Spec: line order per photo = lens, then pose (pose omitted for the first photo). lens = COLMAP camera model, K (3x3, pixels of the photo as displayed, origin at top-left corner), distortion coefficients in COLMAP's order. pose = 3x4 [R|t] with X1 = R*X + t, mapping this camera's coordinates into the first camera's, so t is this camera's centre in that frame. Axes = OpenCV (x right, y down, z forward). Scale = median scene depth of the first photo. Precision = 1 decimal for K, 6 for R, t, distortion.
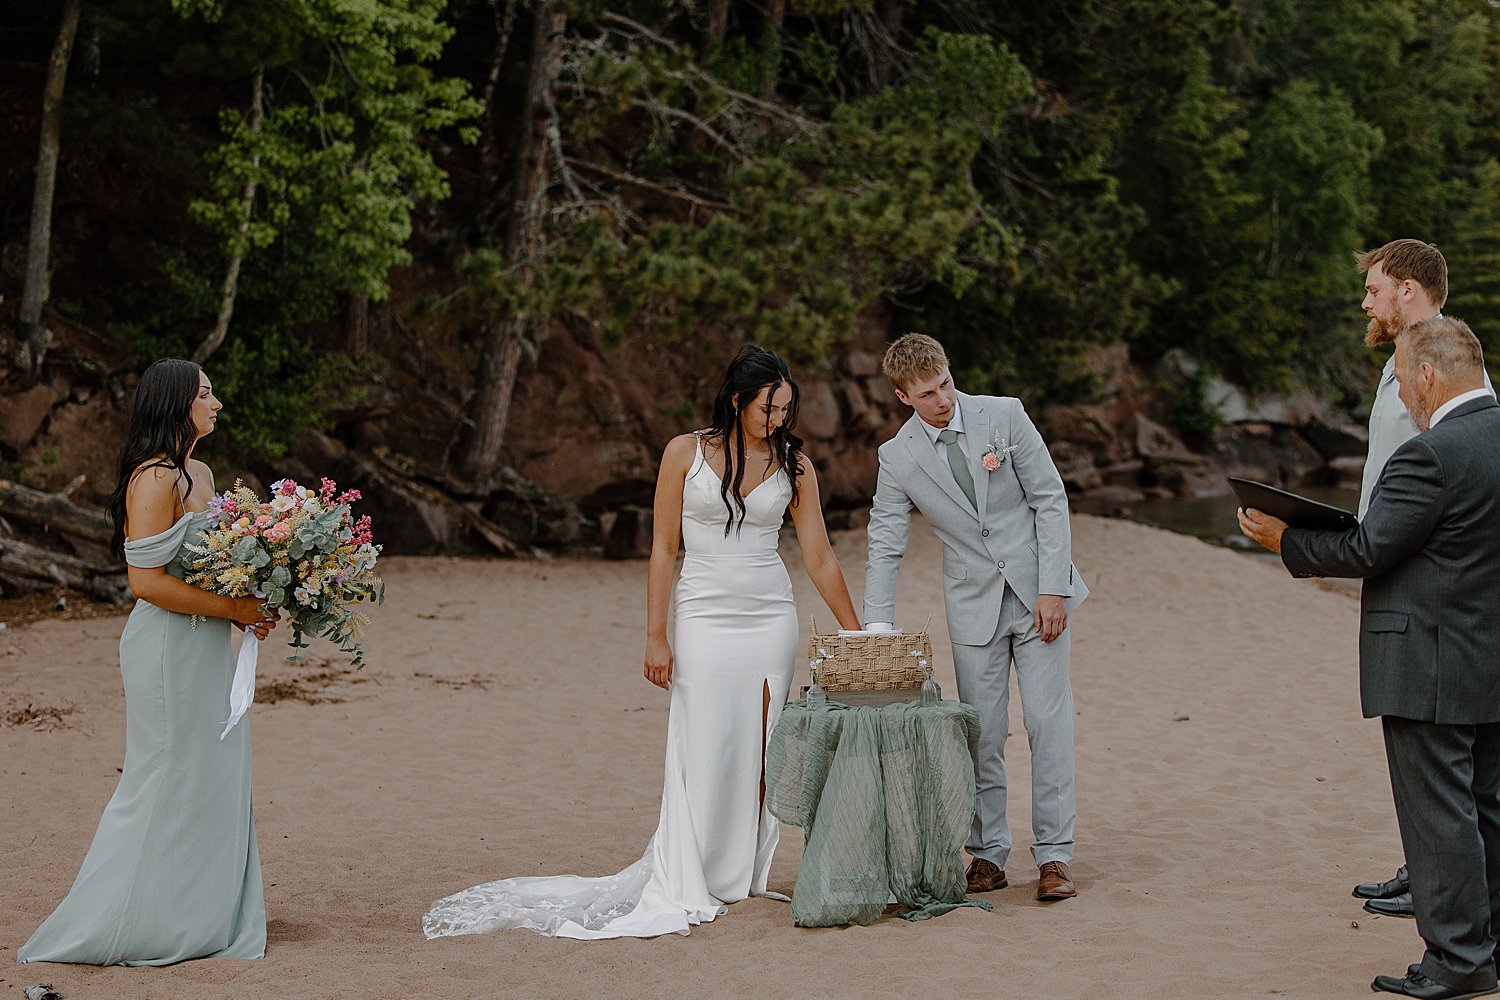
lens RADIAL K [[3042.4, 0, 750.0], [0, 3042.4, 500.0], [0, 0, 1]] dist [0.075136, -0.029202]
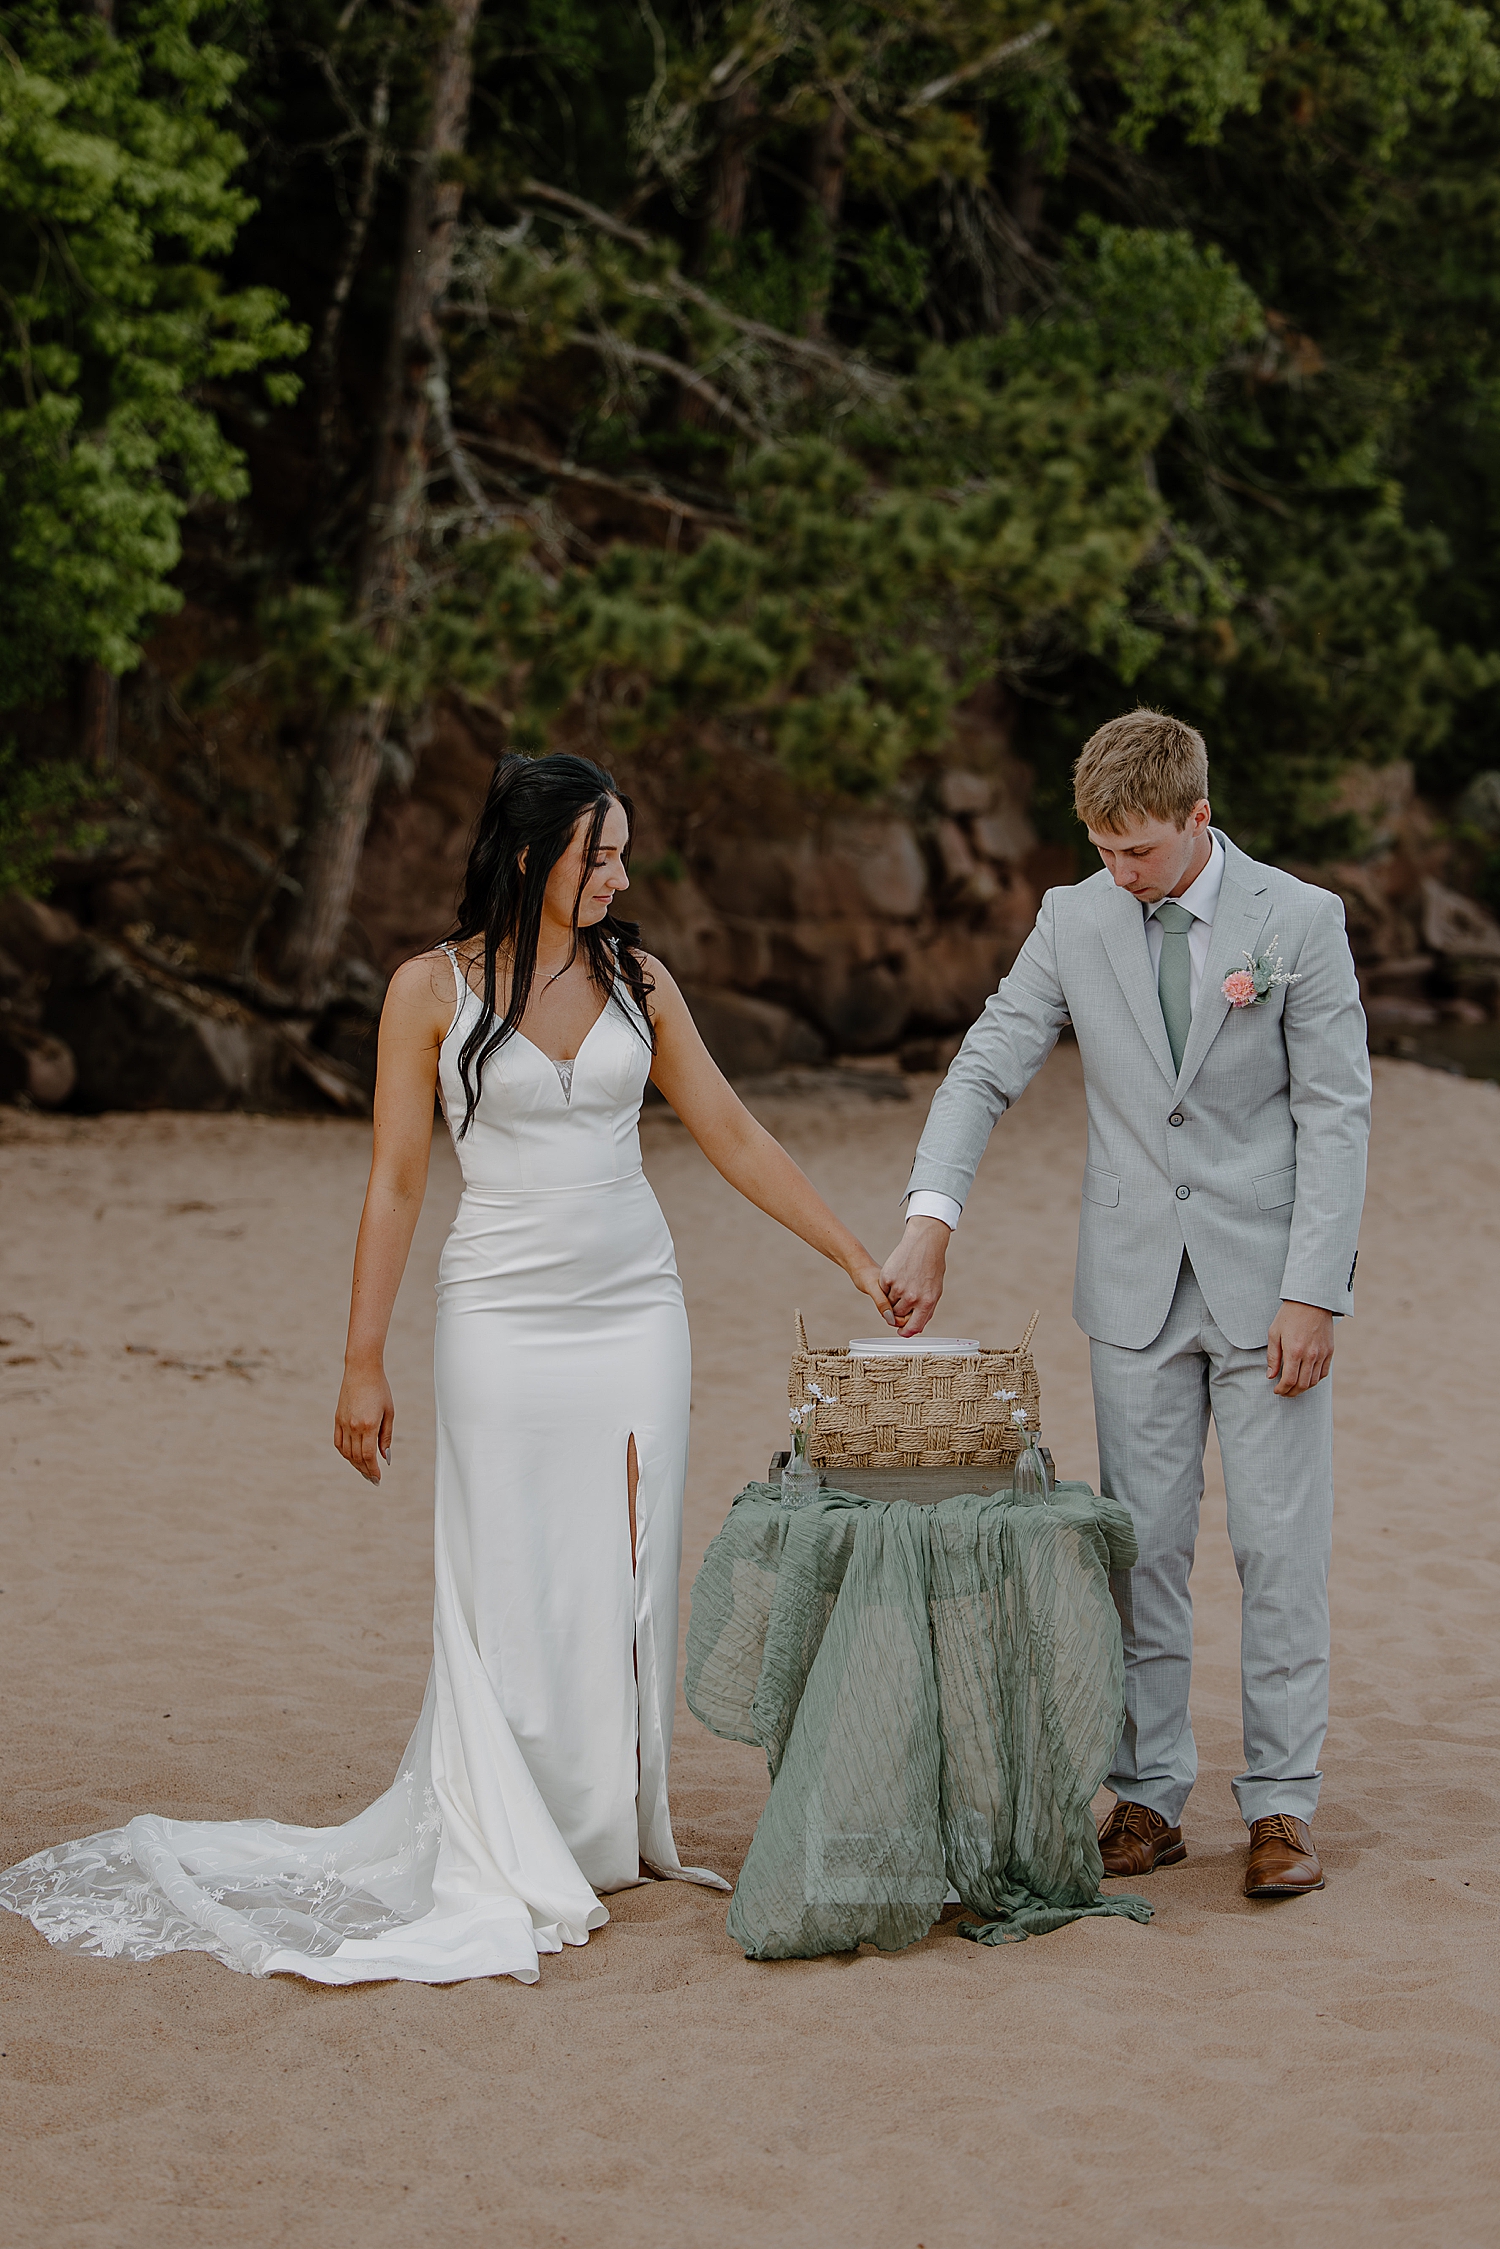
lens RADIAL K [[4882.7, 0, 750.0], [0, 4882.7, 1124.5], [0, 0, 1]] dist [0.115983, 0.315015]
pose [[0.999874, 0.013082, -0.008966, 0.005823], [-0.012861, 0.999624, 0.024218, -0.003468], [0.009280, -0.024100, 0.999666, 0.062041]]
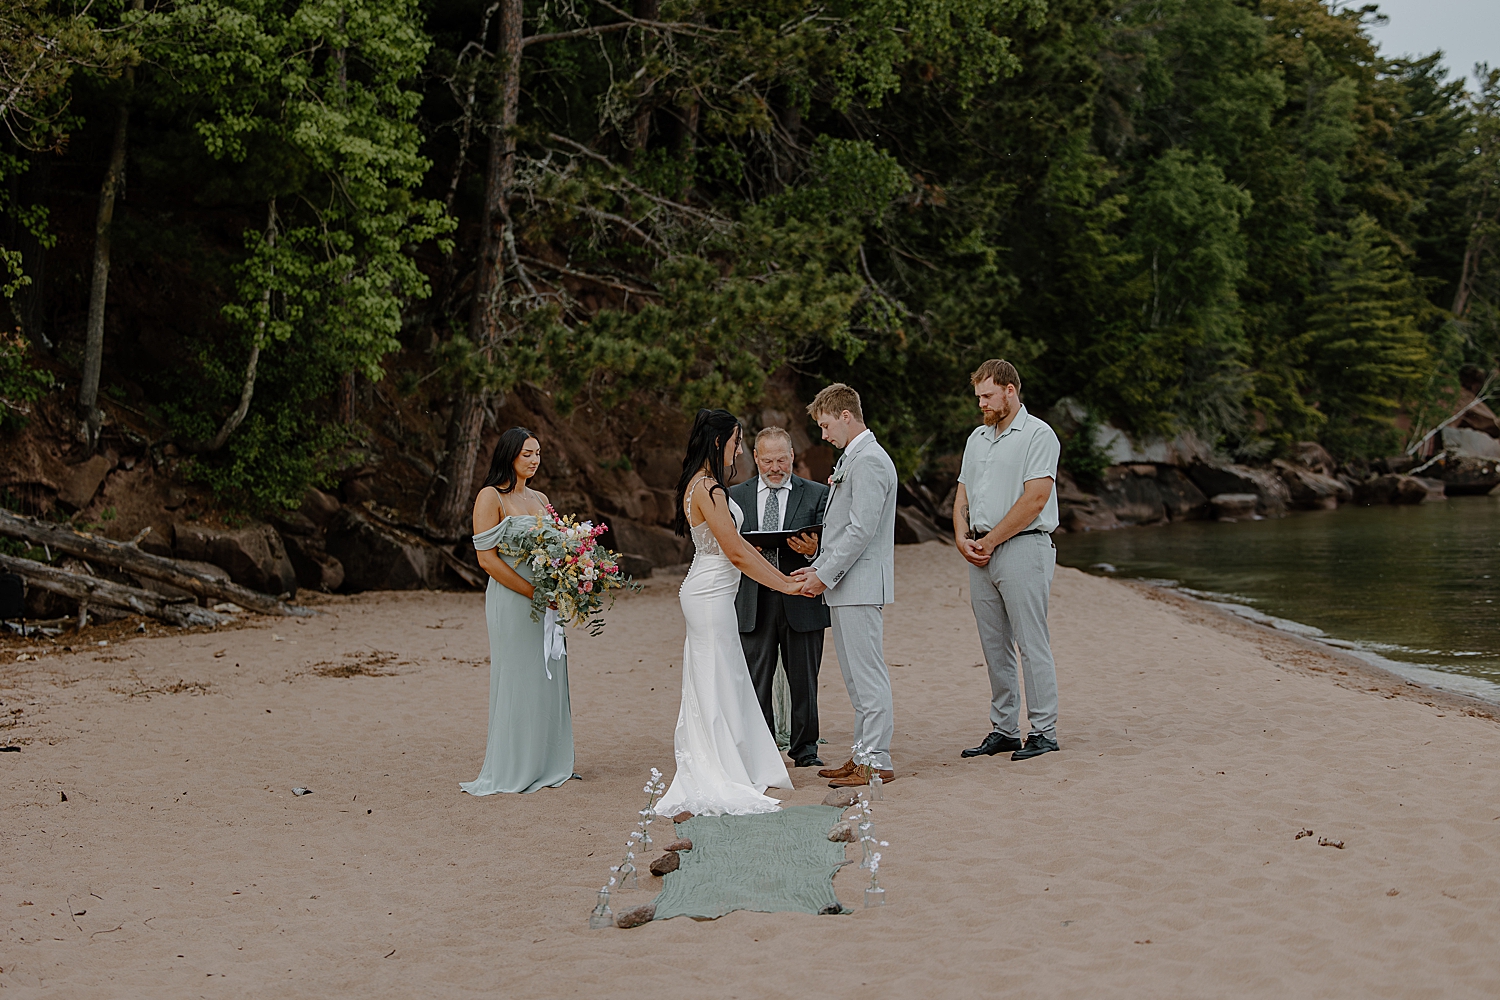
lens RADIAL K [[3042.4, 0, 750.0], [0, 3042.4, 500.0], [0, 0, 1]] dist [0.075136, -0.029202]
pose [[0.999428, -0.023227, 0.024594, -0.001391], [0.023641, 0.999581, -0.016672, 0.006078], [-0.024197, 0.017244, 0.999558, -0.209037]]
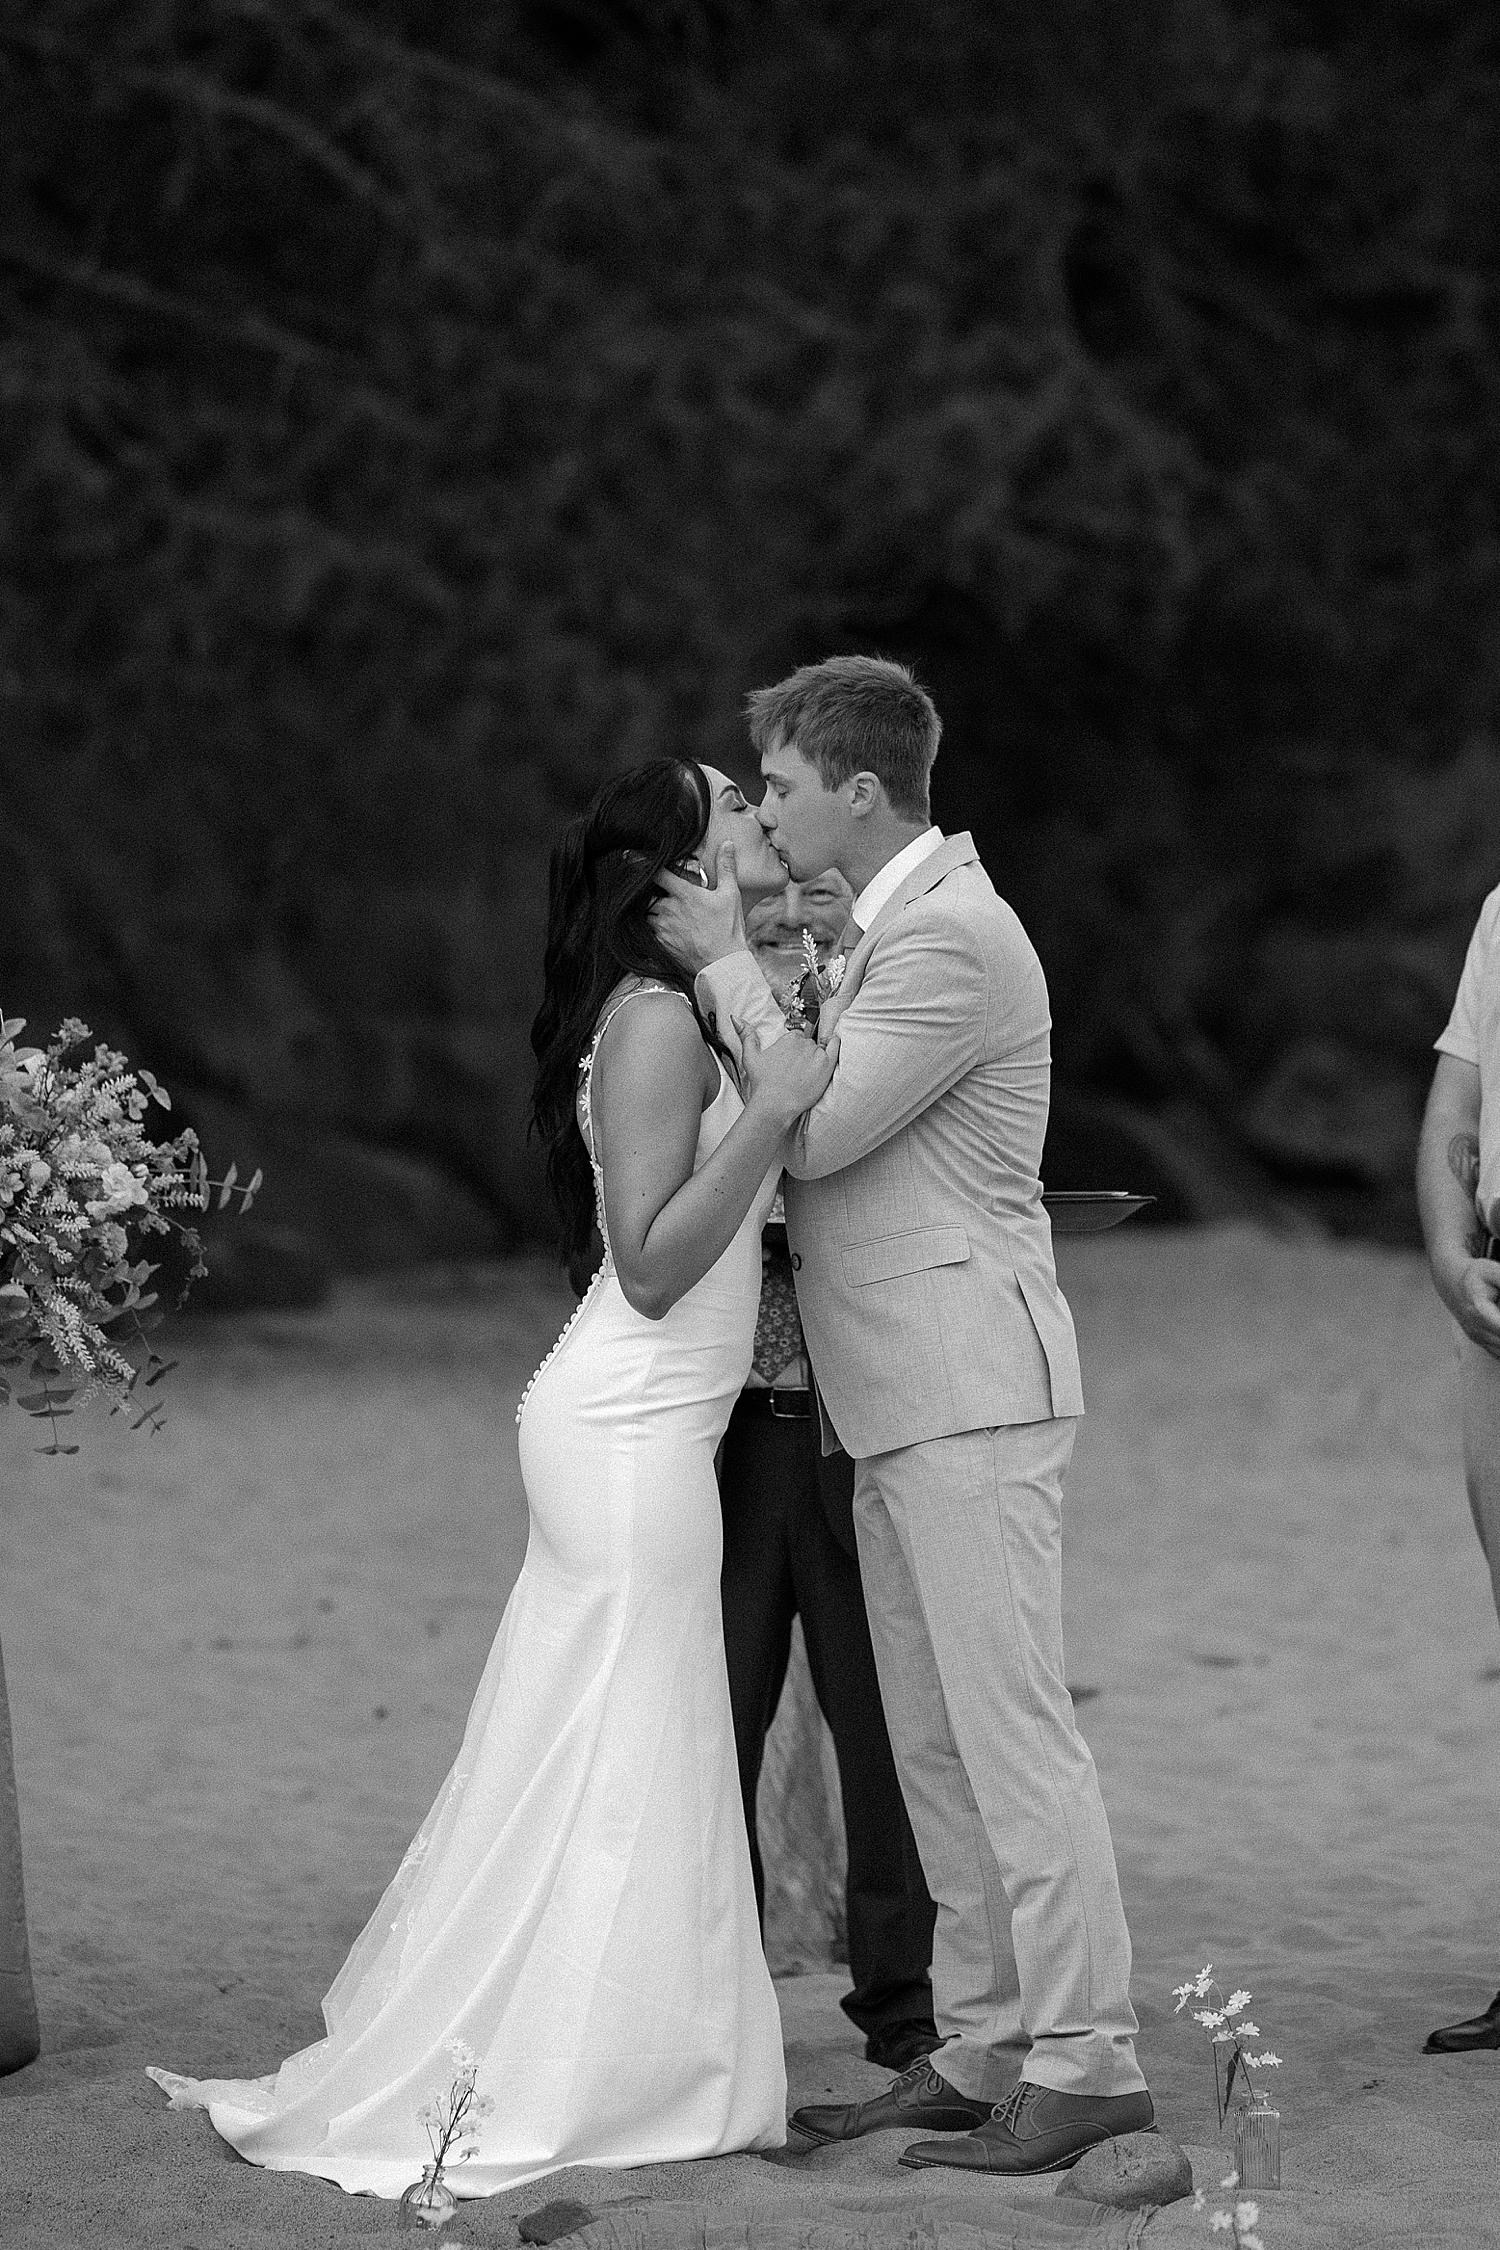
lens RADIAL K [[9727.6, 0, 750.0], [0, 9727.6, 1125.0], [0, 0, 1]] dist [0.105575, -1.507125]
pose [[0.999006, 0.018300, 0.040639, -0.009111], [-0.017897, 0.999787, -0.010244, 0.004673], [-0.040818, 0.009507, 0.999121, -0.161762]]
